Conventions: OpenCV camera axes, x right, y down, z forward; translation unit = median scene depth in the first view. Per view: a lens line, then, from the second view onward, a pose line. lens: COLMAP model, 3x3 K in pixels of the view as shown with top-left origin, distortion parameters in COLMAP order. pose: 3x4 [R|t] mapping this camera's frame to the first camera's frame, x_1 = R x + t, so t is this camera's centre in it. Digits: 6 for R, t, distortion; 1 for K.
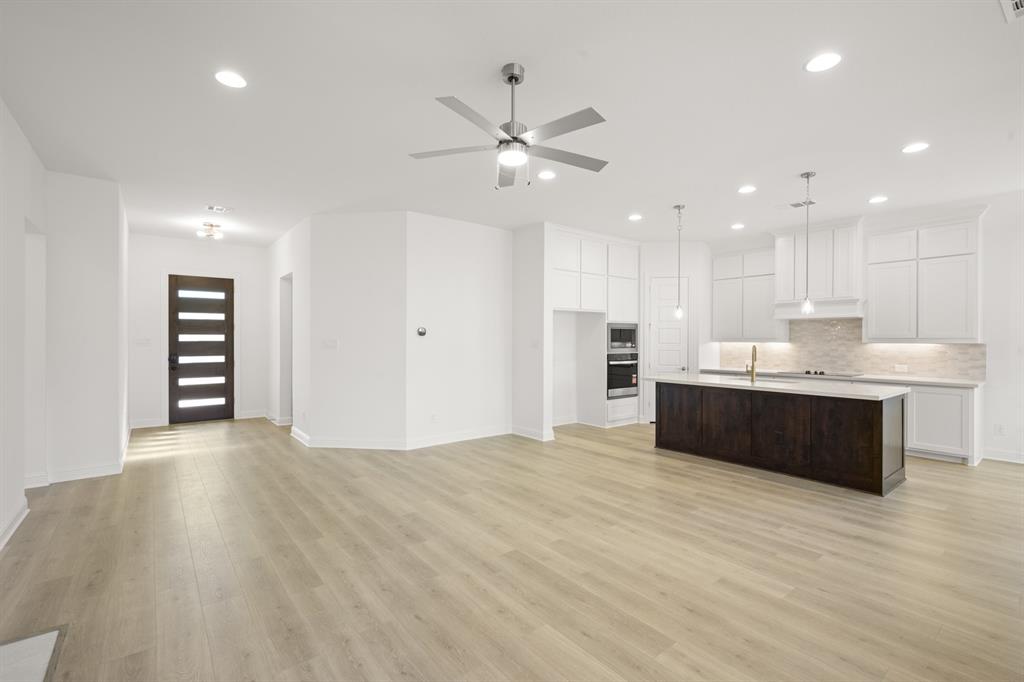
lens RADIAL K [[457.0, 0, 512.0], [0, 457.0, 341.0], [0, 0, 1]] dist [0.000108, 0.000078]
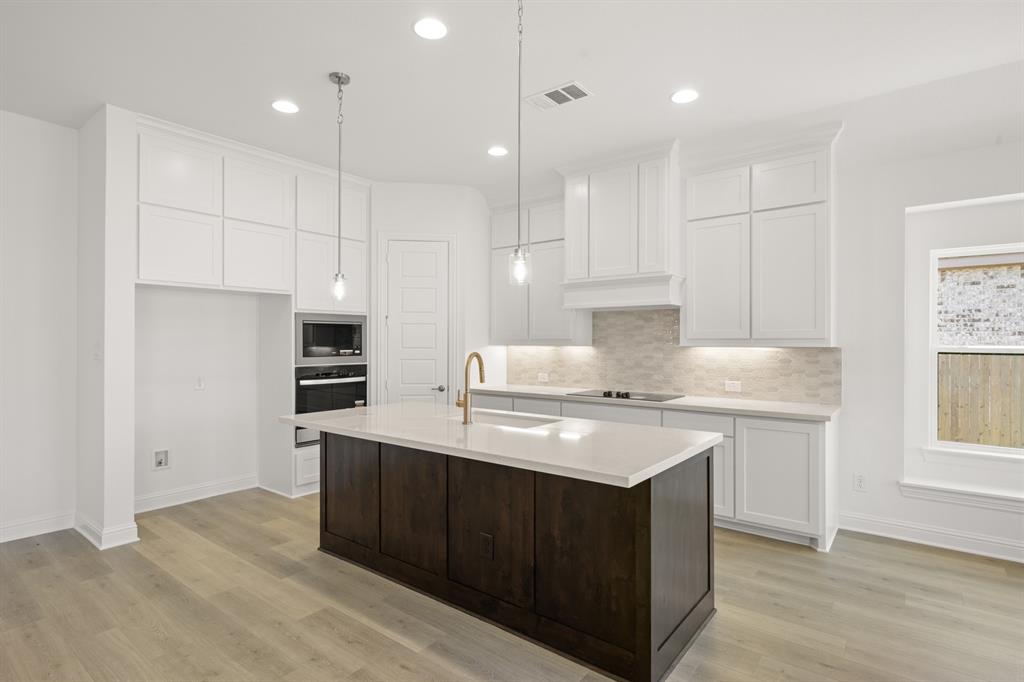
lens RADIAL K [[523.7, 0, 512.0], [0, 523.7, 341.0], [0, 0, 1]] dist [0.000201, -0.000189]
pose [[0.970947, -0.001183, 0.239292, 0.373787], [0.002559, 0.999982, -0.005443, -0.000104], [-0.239281, 0.005897, 0.970932, 0.359520]]
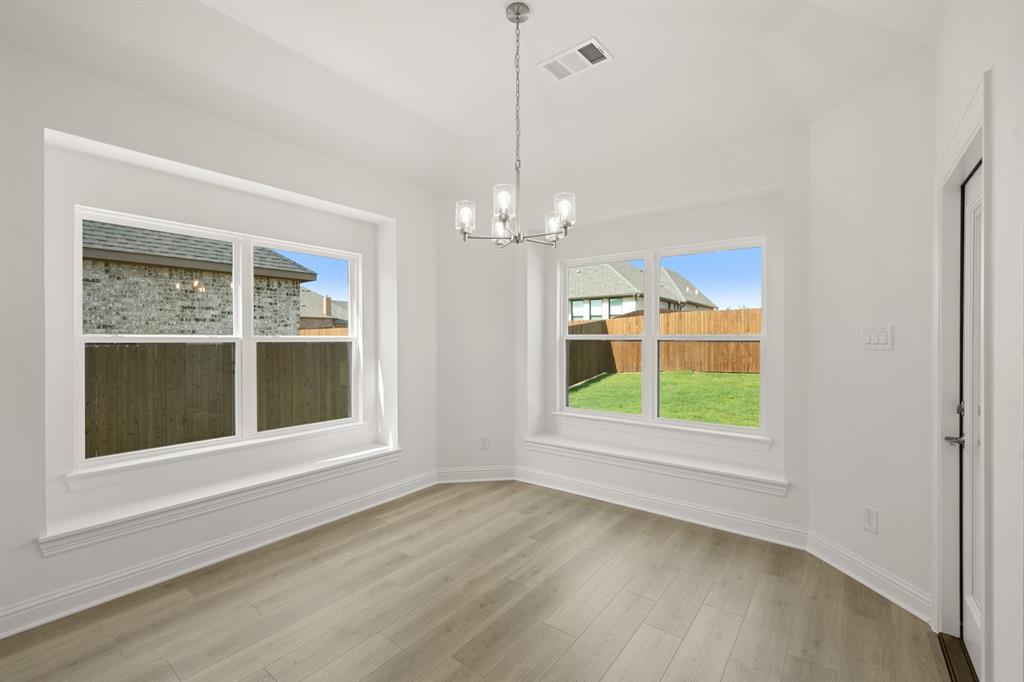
lens RADIAL K [[436.5, 0, 512.0], [0, 436.5, 341.0], [0, 0, 1]] dist [0.000792, 0.000187]
pose [[-0.249176, -0.008022, 0.968425, 0.536478], [0.003642, 0.999951, 0.009220, 0.007508], [-0.968451, 0.005825, -0.249134, 0.567472]]
